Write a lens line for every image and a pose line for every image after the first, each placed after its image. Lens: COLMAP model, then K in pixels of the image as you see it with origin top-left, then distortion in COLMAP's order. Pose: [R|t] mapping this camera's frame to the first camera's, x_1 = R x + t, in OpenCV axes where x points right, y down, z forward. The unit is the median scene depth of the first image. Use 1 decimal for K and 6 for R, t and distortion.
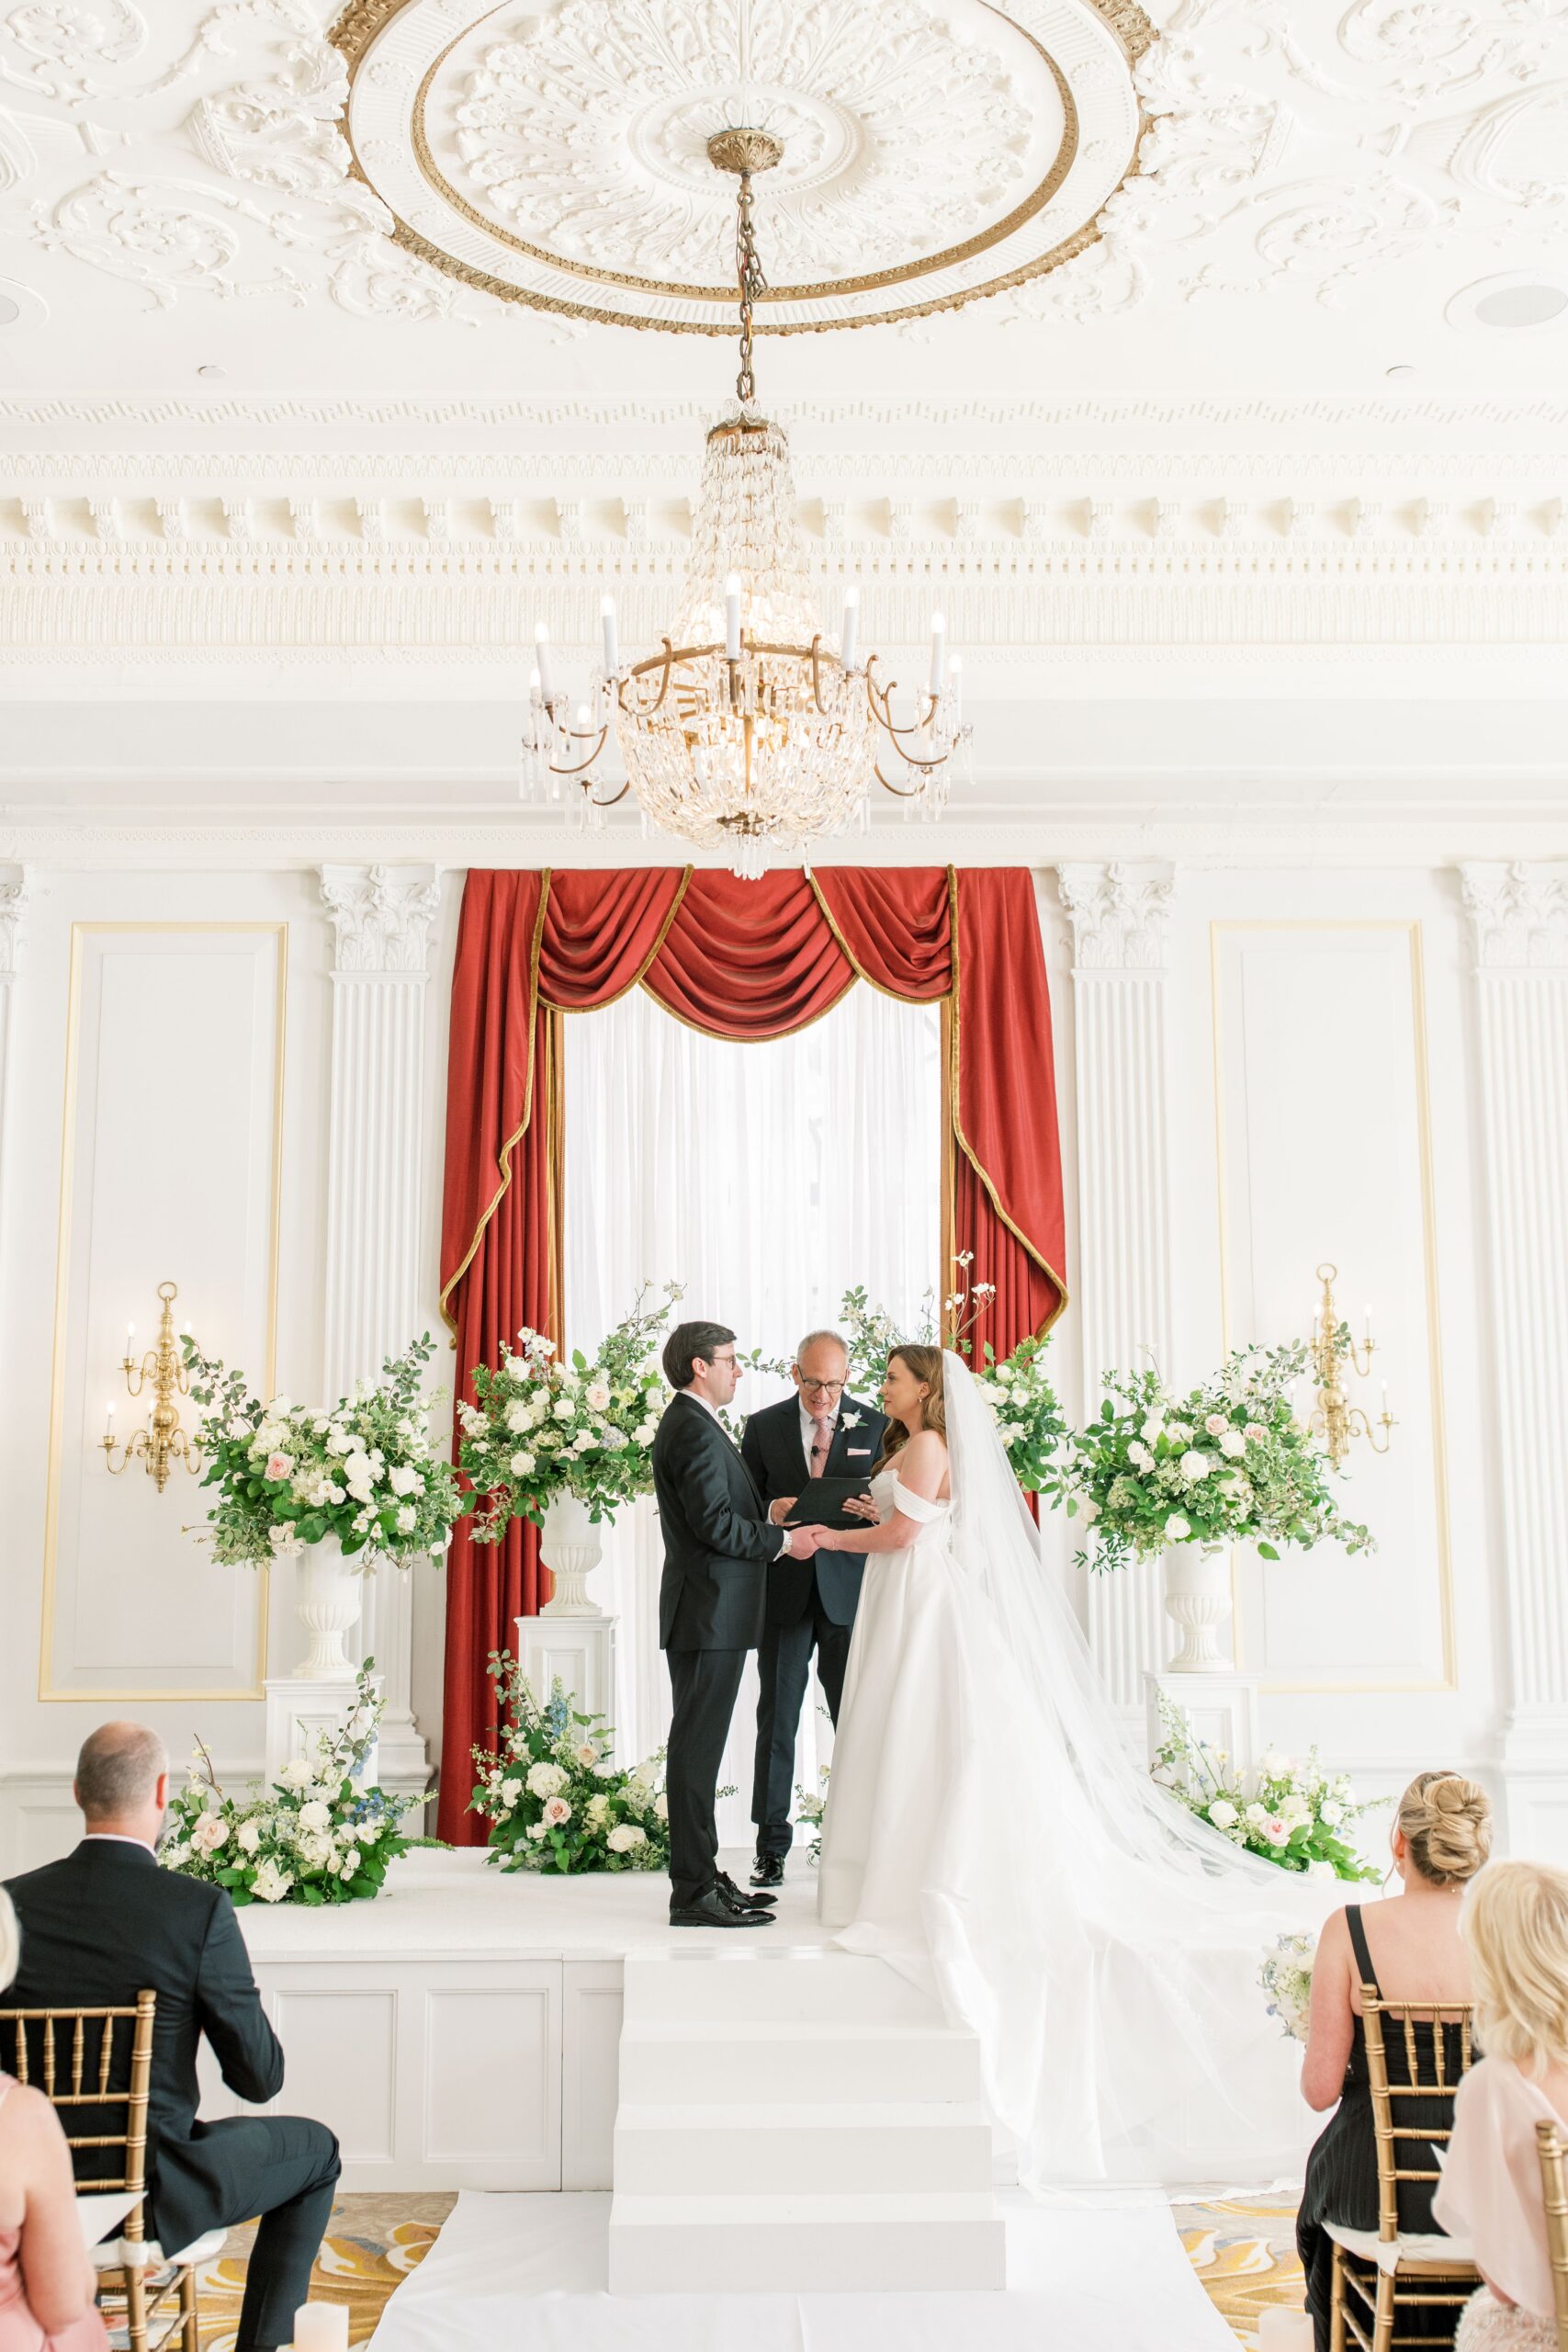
lens RADIAL K [[2554.1, 0, 754.0], [0, 2554.1, 1095.4], [0, 0, 1]] dist [0.009820, -0.033247]
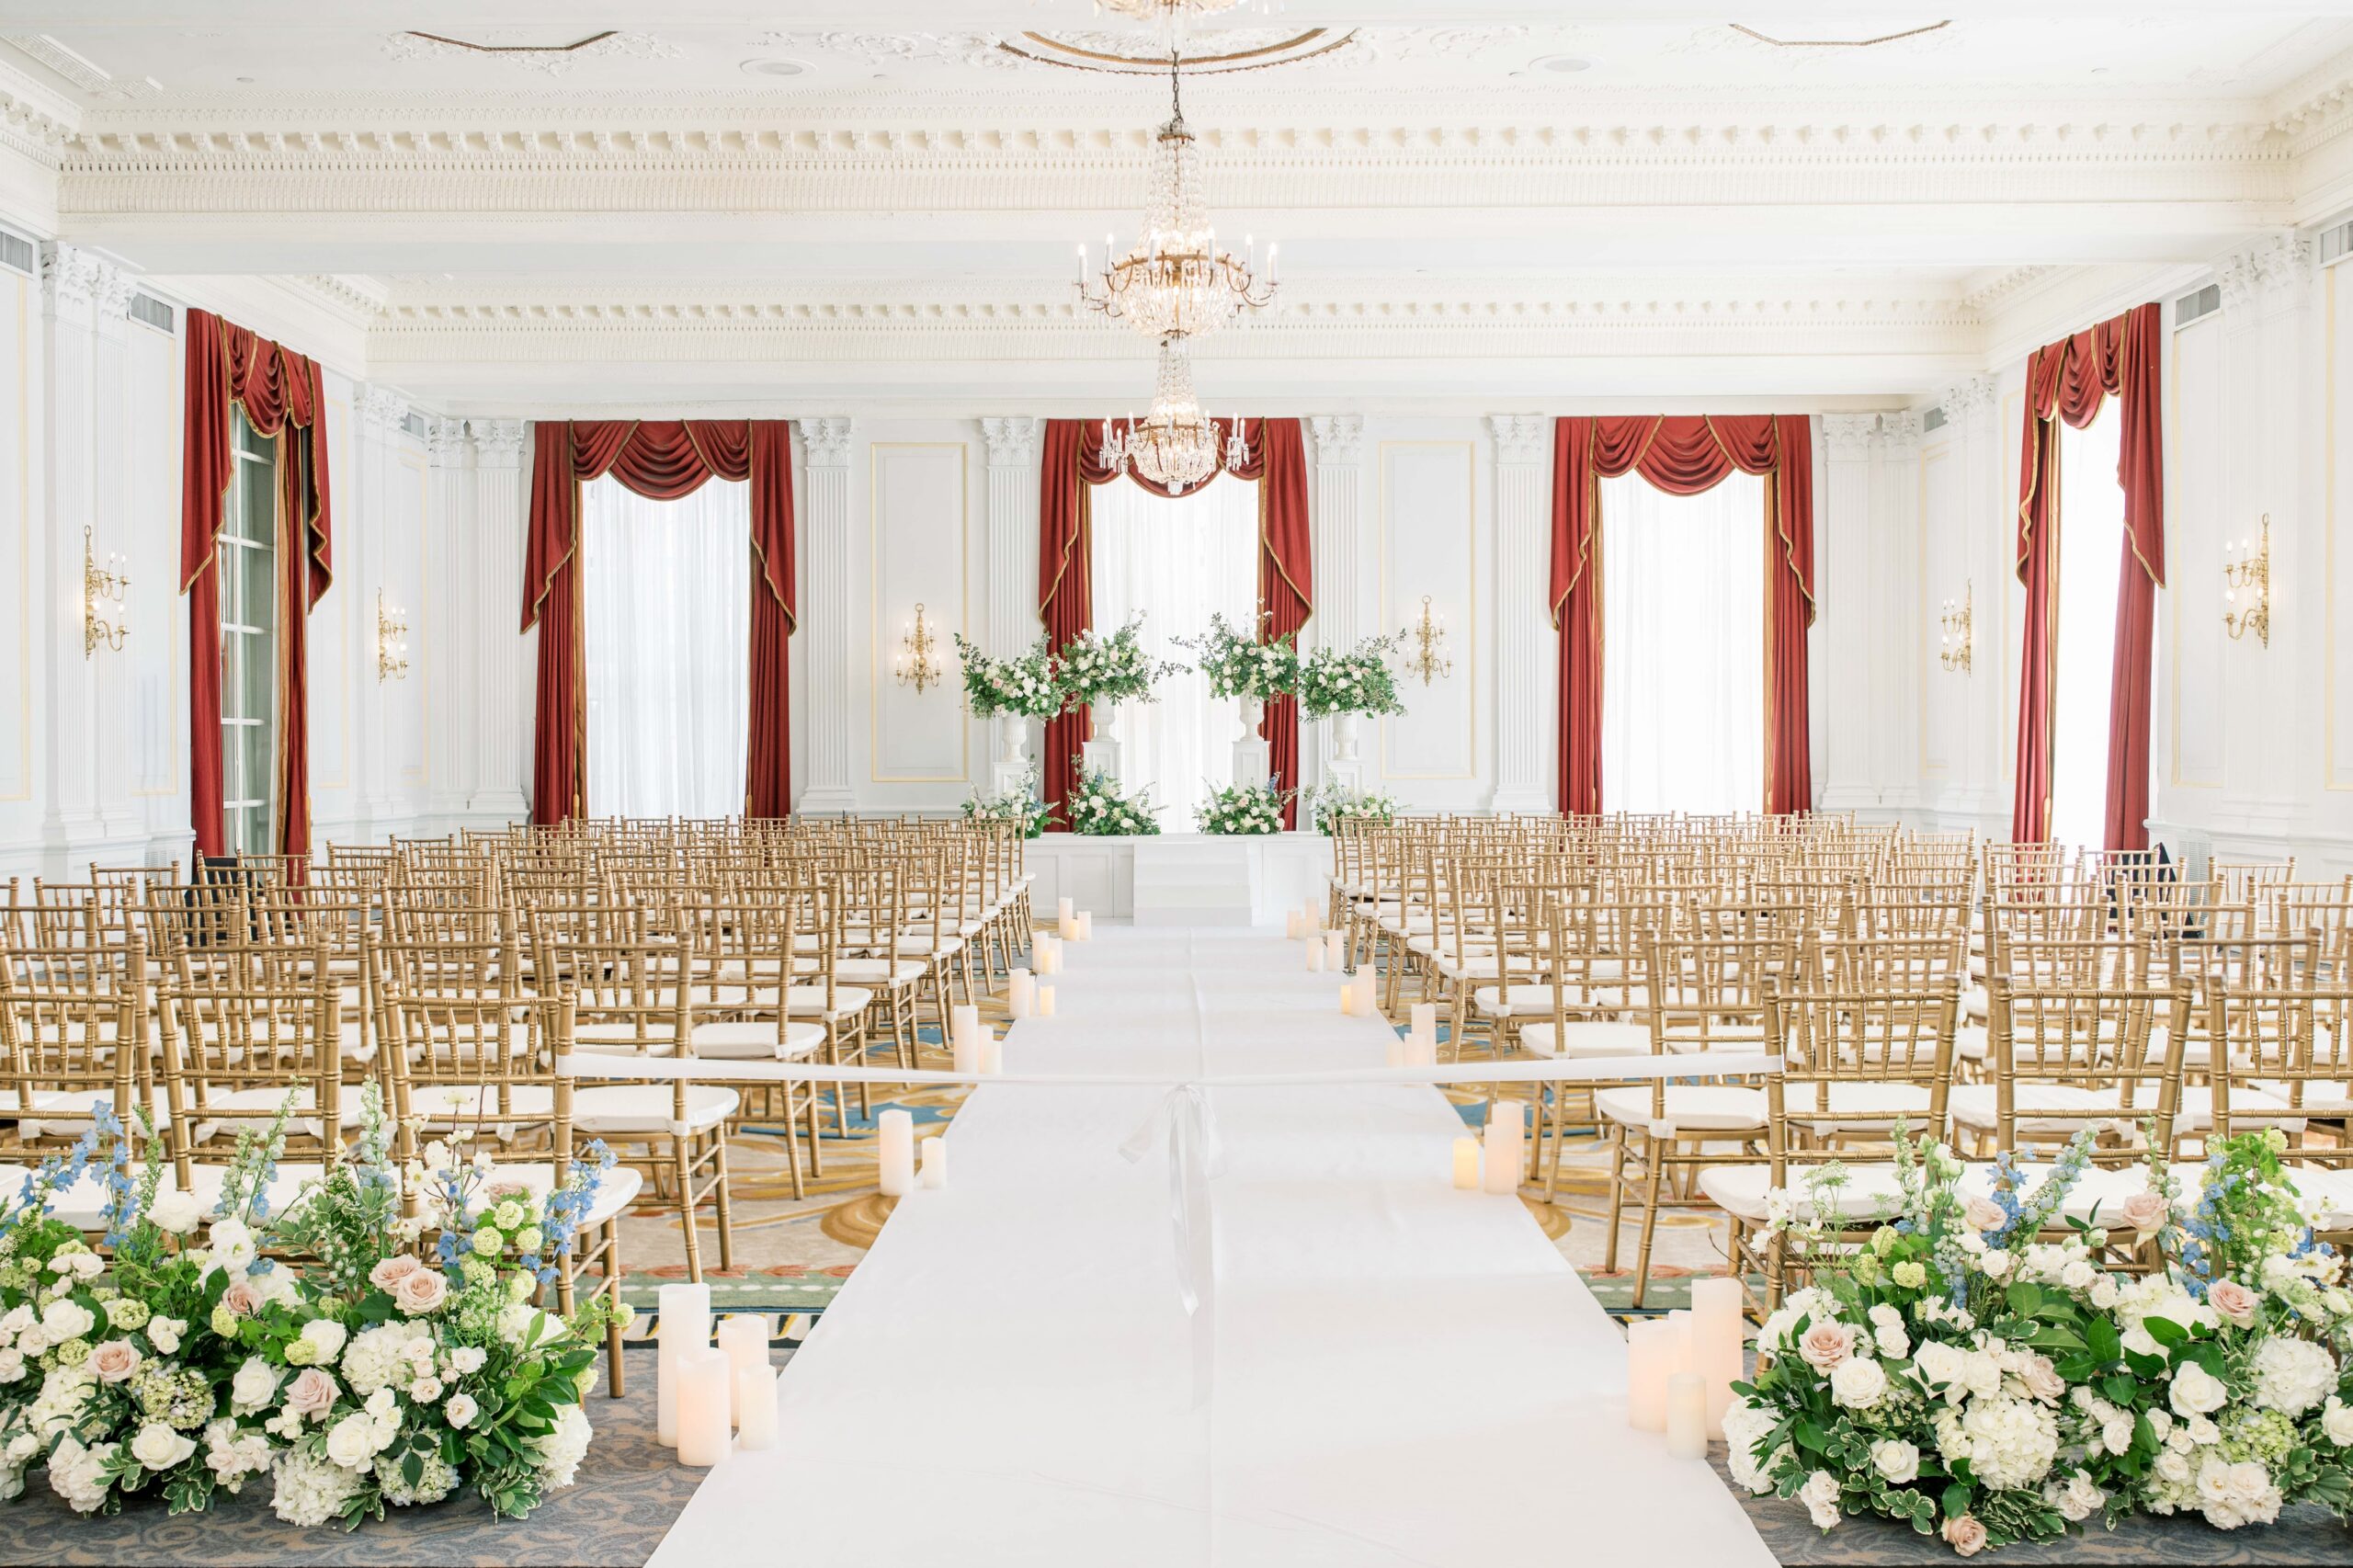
lens RADIAL K [[2555.4, 0, 1176.5], [0, 2555.4, 784.0], [0, 0, 1]] dist [0.009820, -0.033247]
pose [[0.999992, 0.000397, 0.003906, -0.009515], [-0.001103, 0.983209, 0.182480, -0.226016], [-0.003768, -0.182483, 0.983202, -1.556100]]
